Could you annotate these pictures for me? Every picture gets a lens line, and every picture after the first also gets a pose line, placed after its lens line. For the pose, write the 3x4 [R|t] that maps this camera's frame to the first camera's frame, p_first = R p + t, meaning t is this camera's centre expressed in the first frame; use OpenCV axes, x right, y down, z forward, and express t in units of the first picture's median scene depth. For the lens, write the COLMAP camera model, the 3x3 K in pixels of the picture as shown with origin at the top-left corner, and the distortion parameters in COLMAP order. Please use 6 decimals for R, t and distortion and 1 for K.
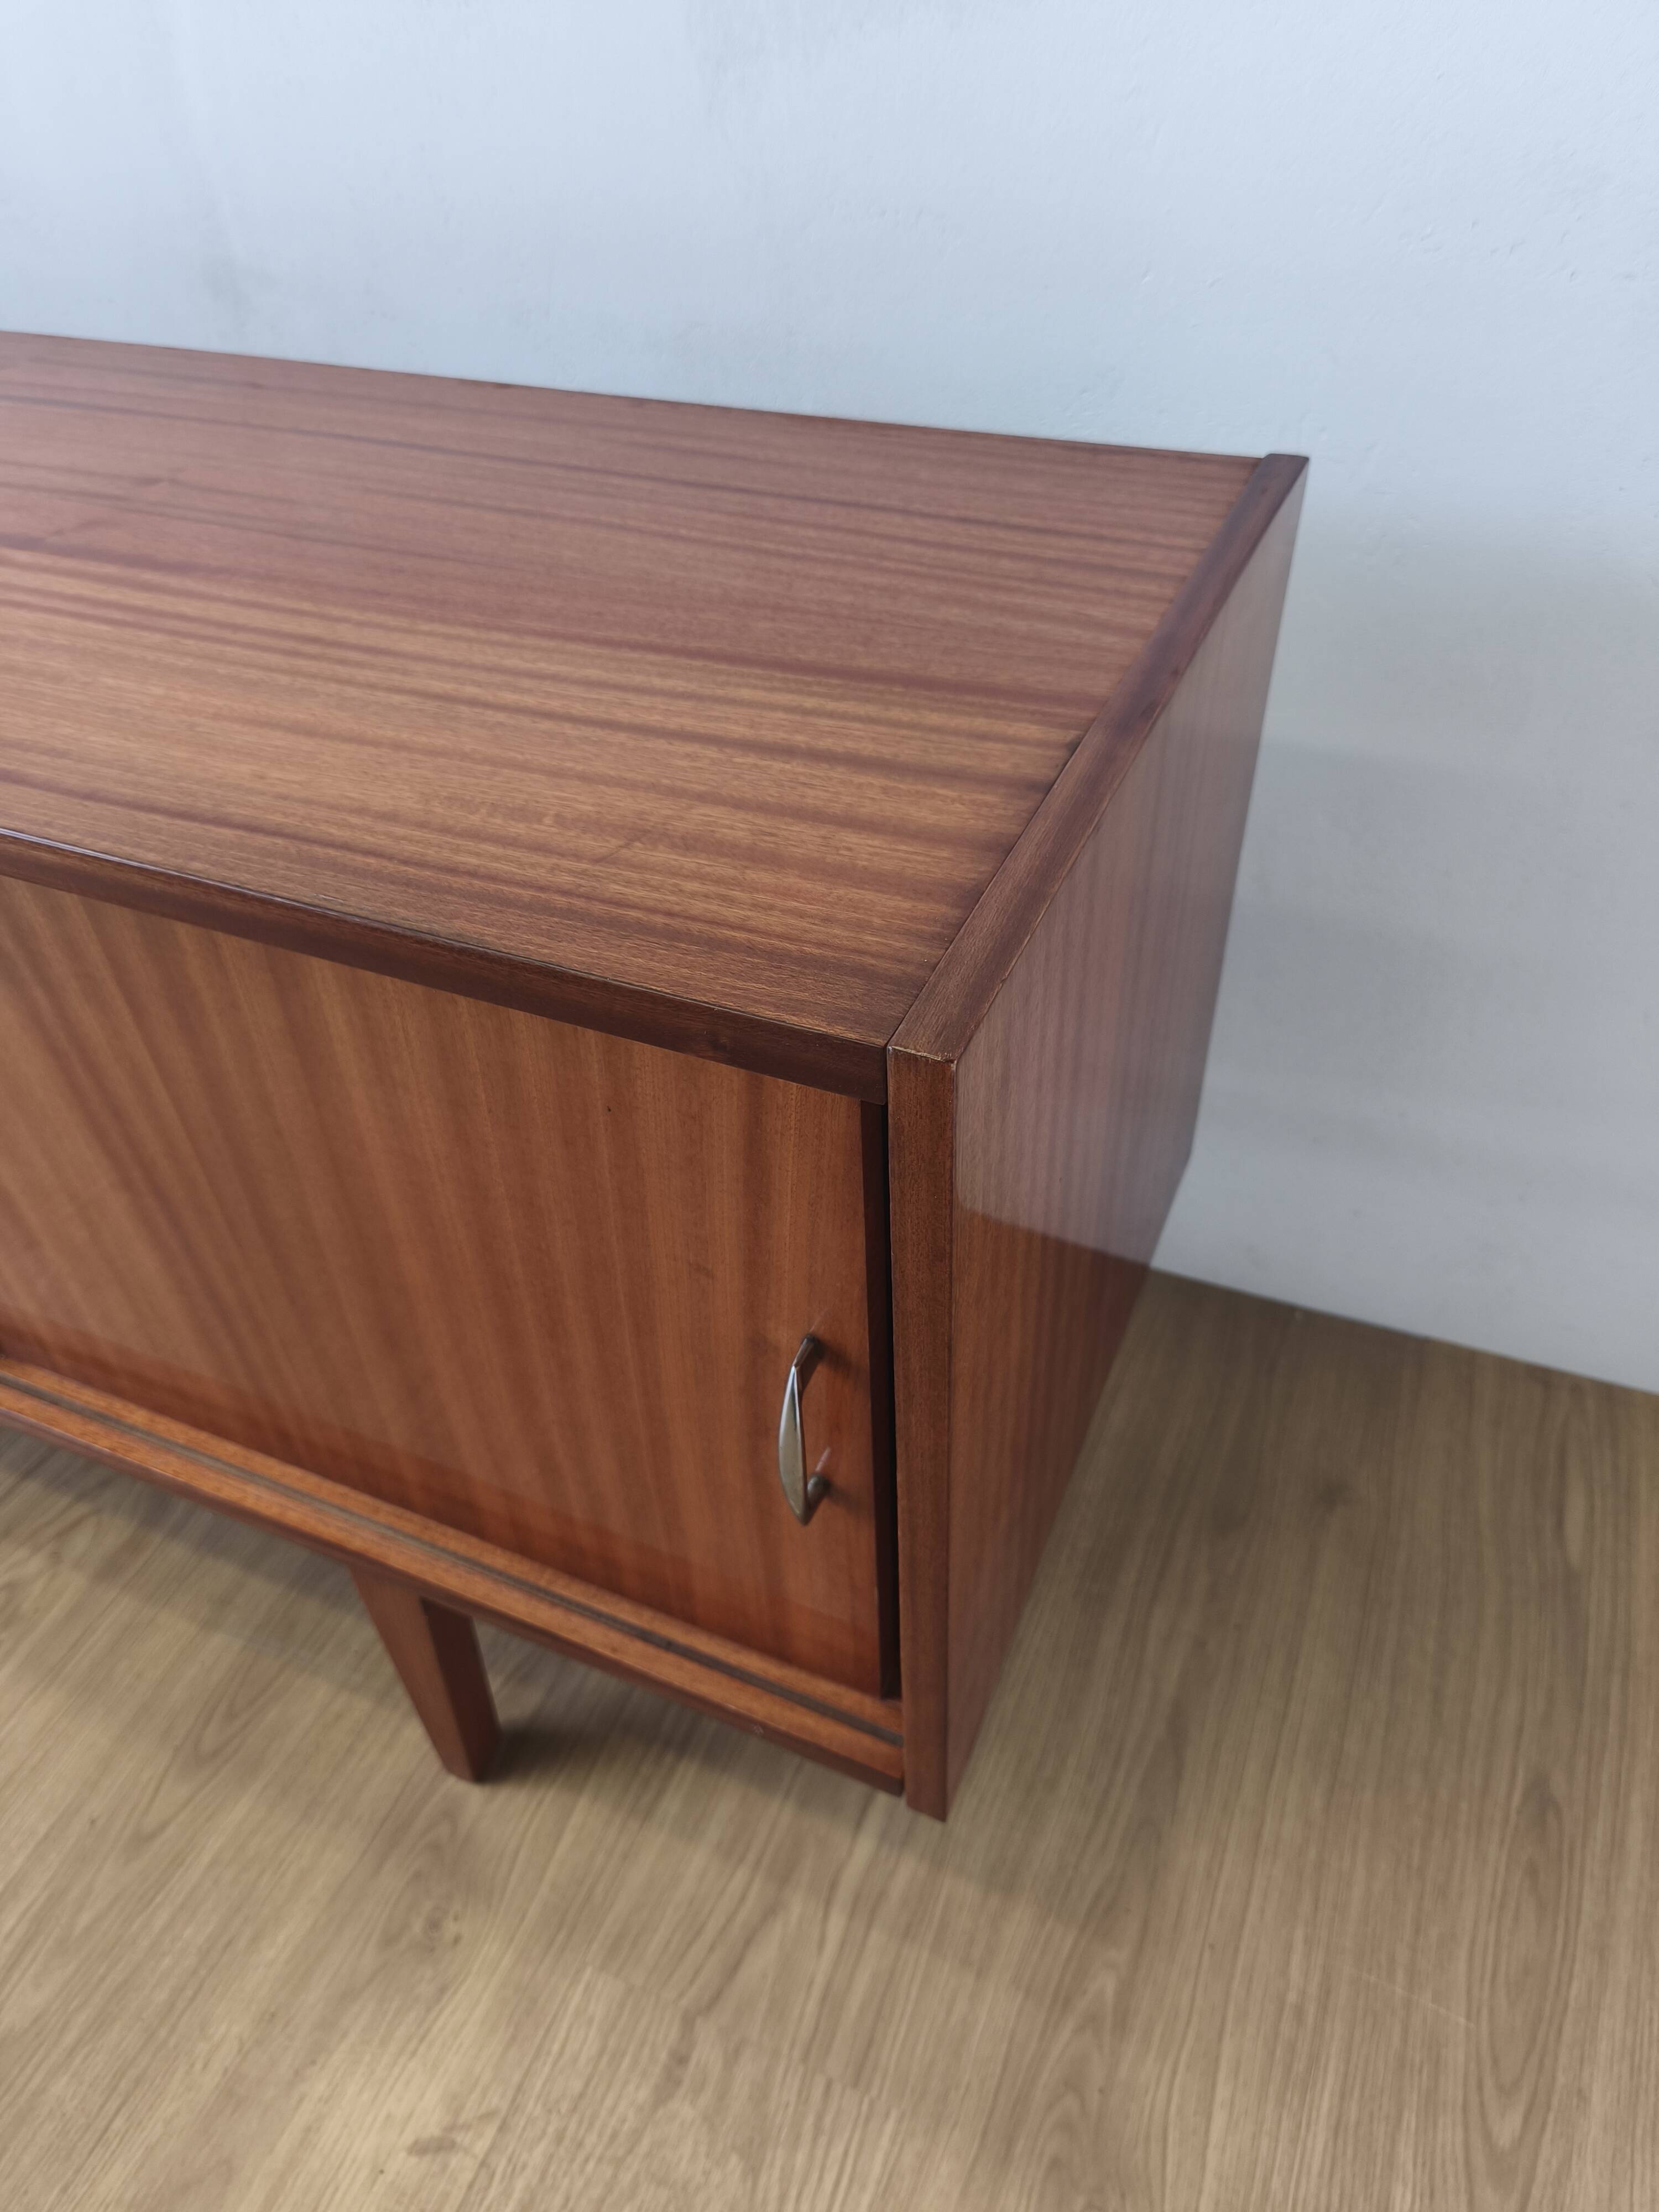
lens RADIAL K [[1462.3, 0, 854.3], [0, 1462.3, 1115.5], [0, 0, 1]] dist [0.073369, -0.063768]
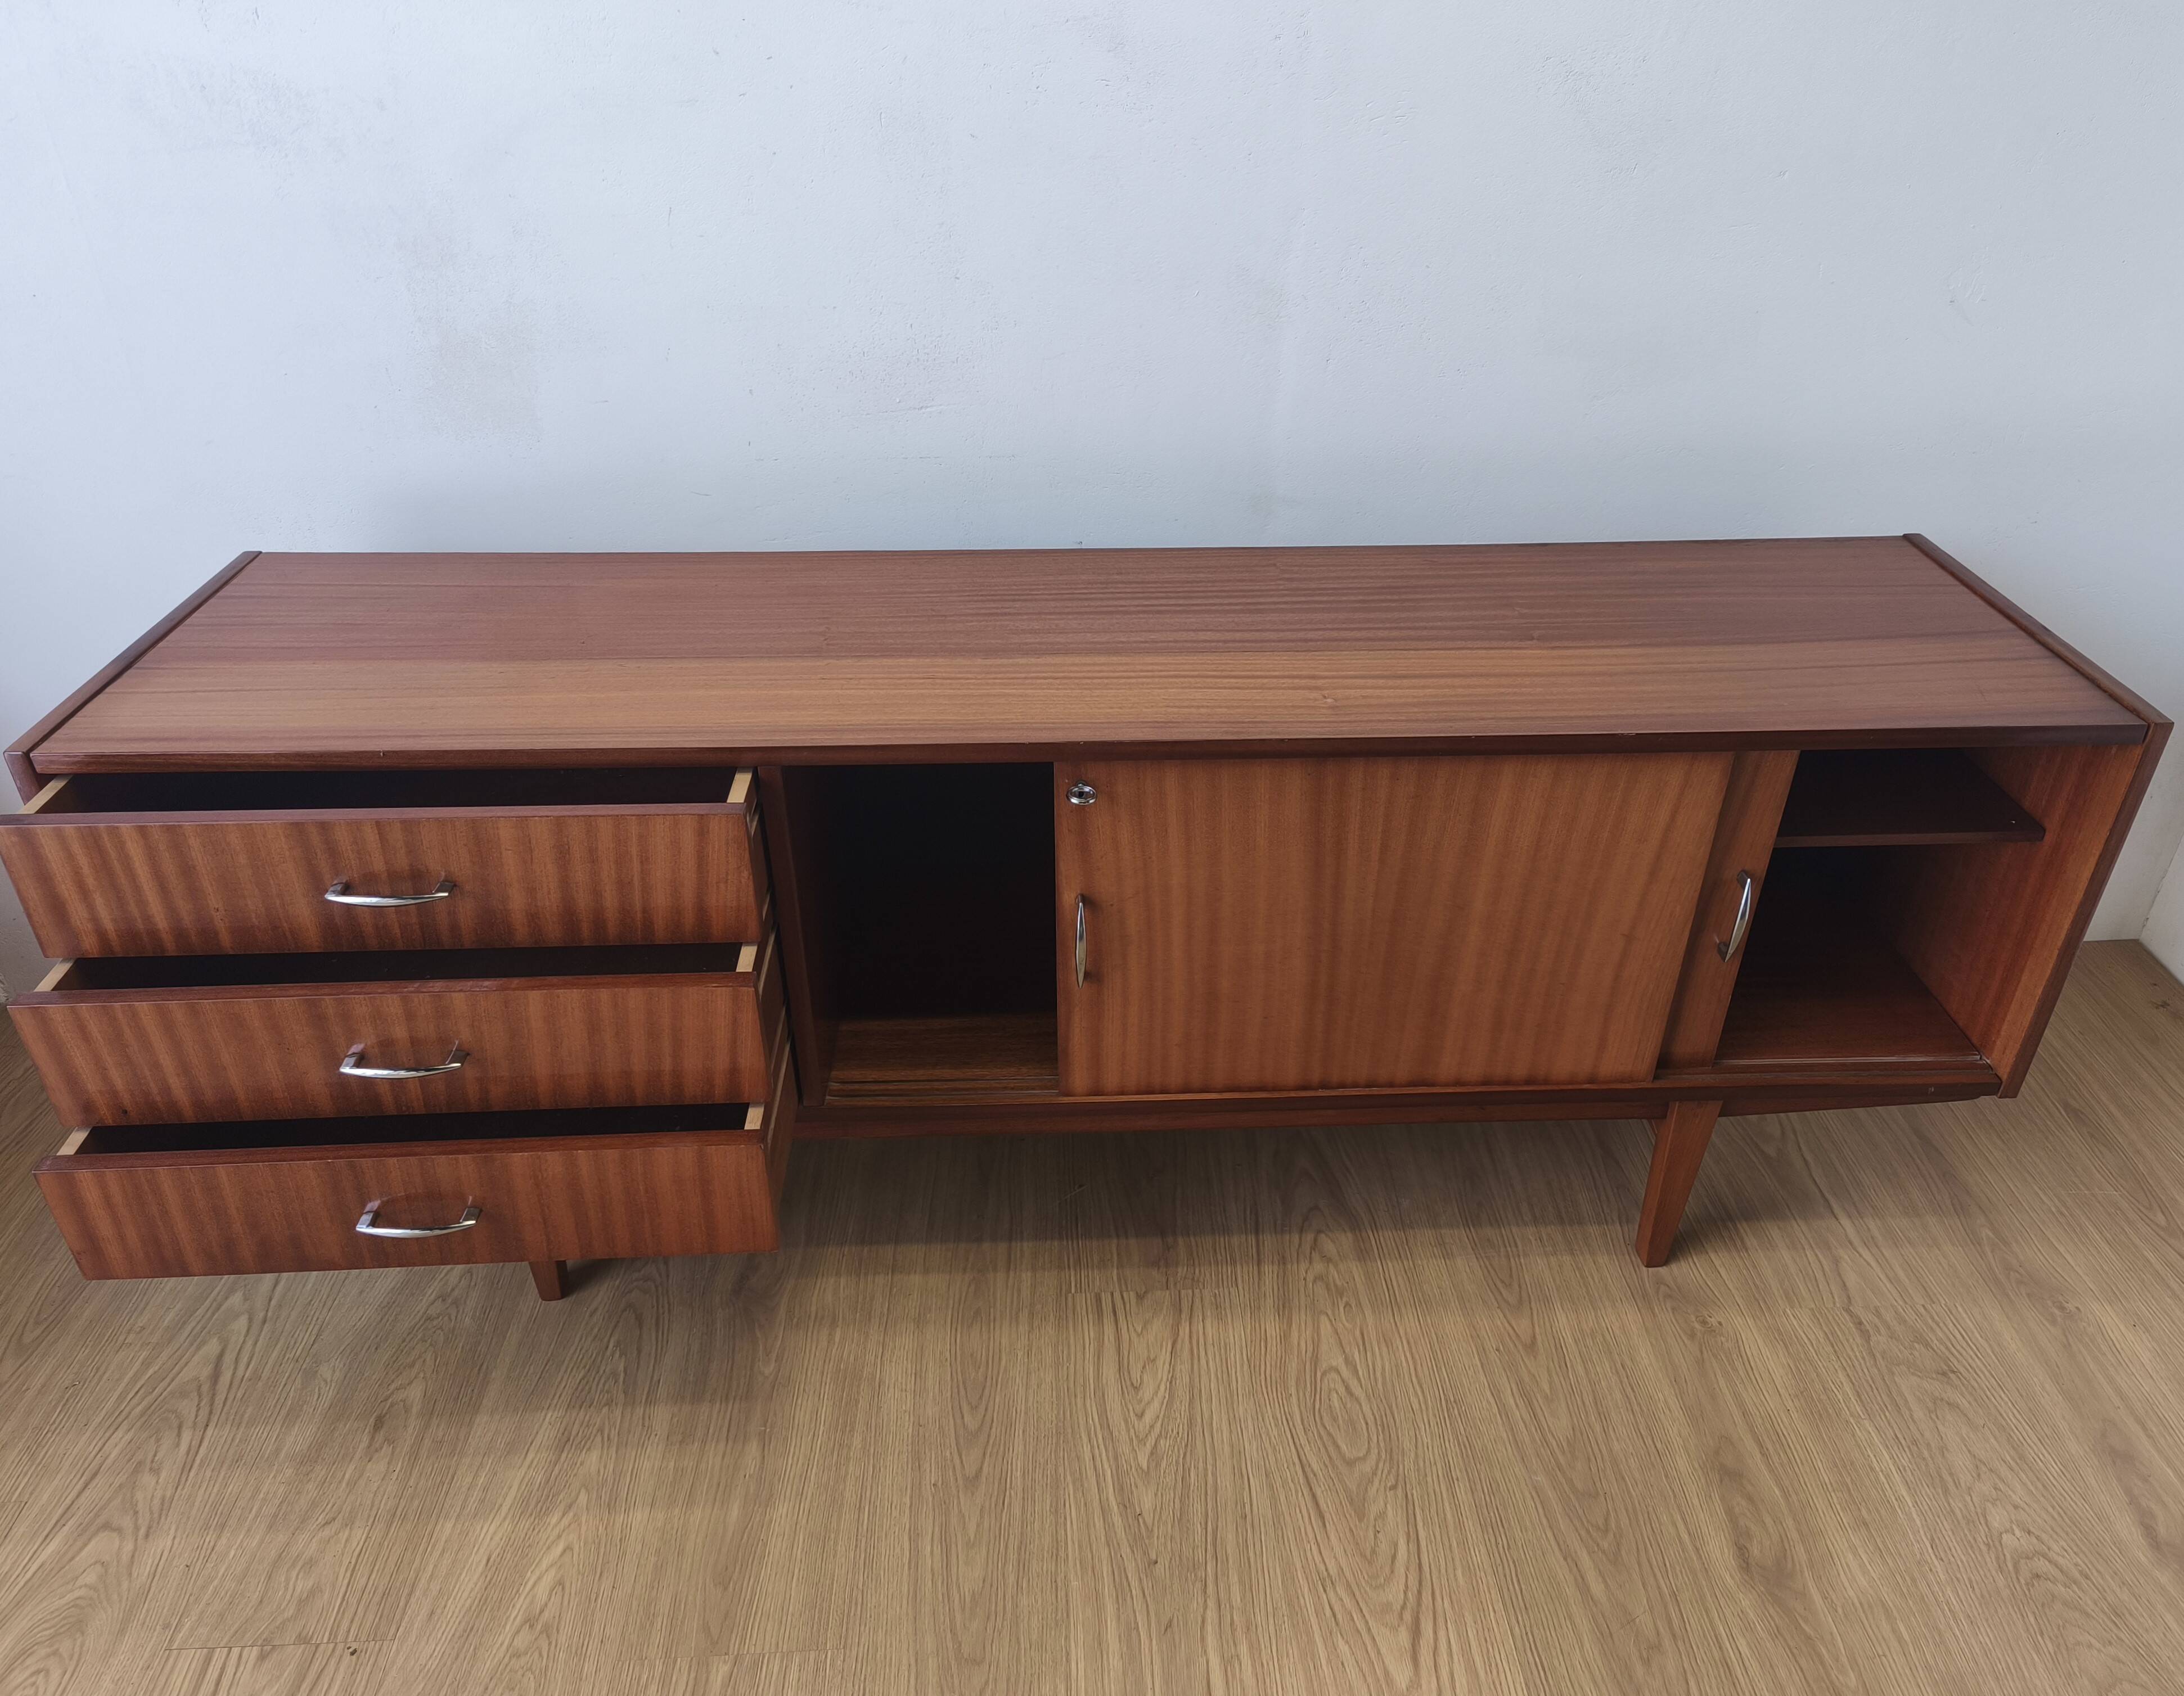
lens RADIAL K [[1510.2, 0, 1086.0], [0, 1510.2, 848.3], [0, 0, 1]] dist [0.055844, -0.033534]
pose [[0.905921, -0.195674, 0.375524, -1.587130], [0.260395, 0.956758, -0.129645, 0.021787], [-0.333917, 0.215233, 0.917700, -0.627807]]
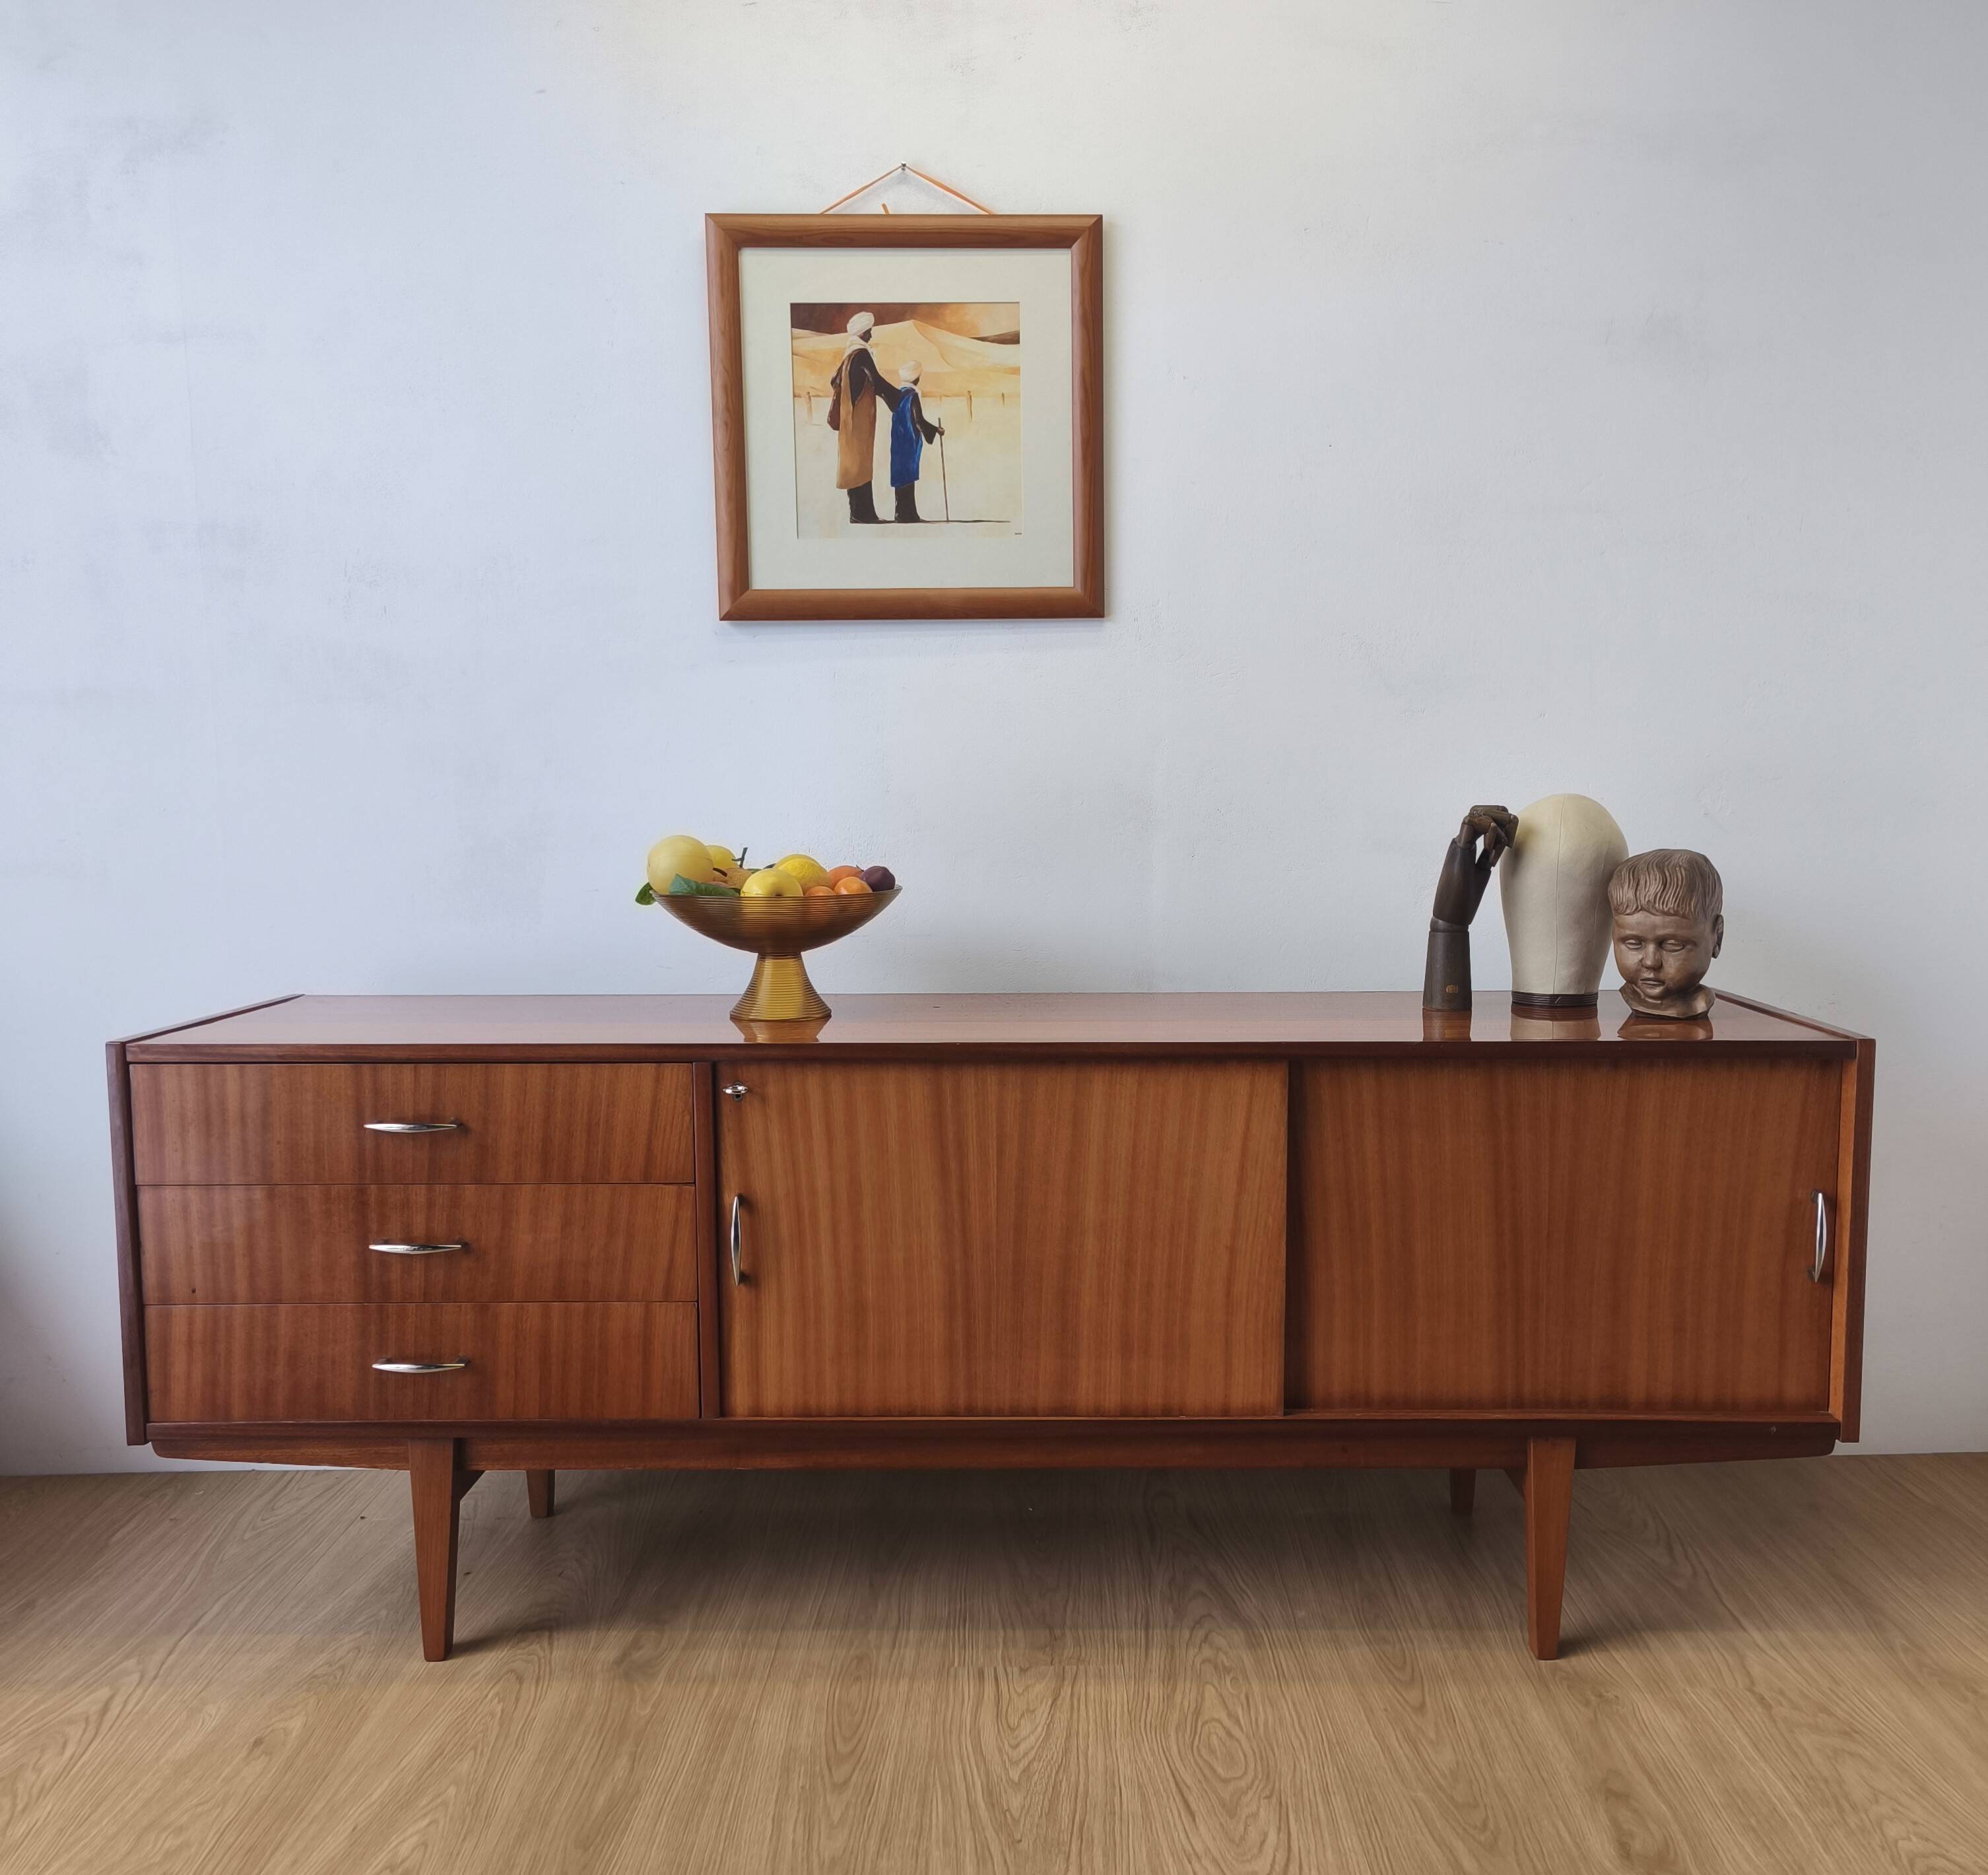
lens RADIAL K [[1774.2, 0, 991.1], [0, 1774.2, 967.7], [0, 0, 1]] dist [0.048380, -0.020162]
pose [[0.924414, -0.009381, 0.381275, -1.796799], [0.237900, 0.795556, -0.557220, 0.881032], [-0.298098, 0.605808, 0.737655, -0.933641]]
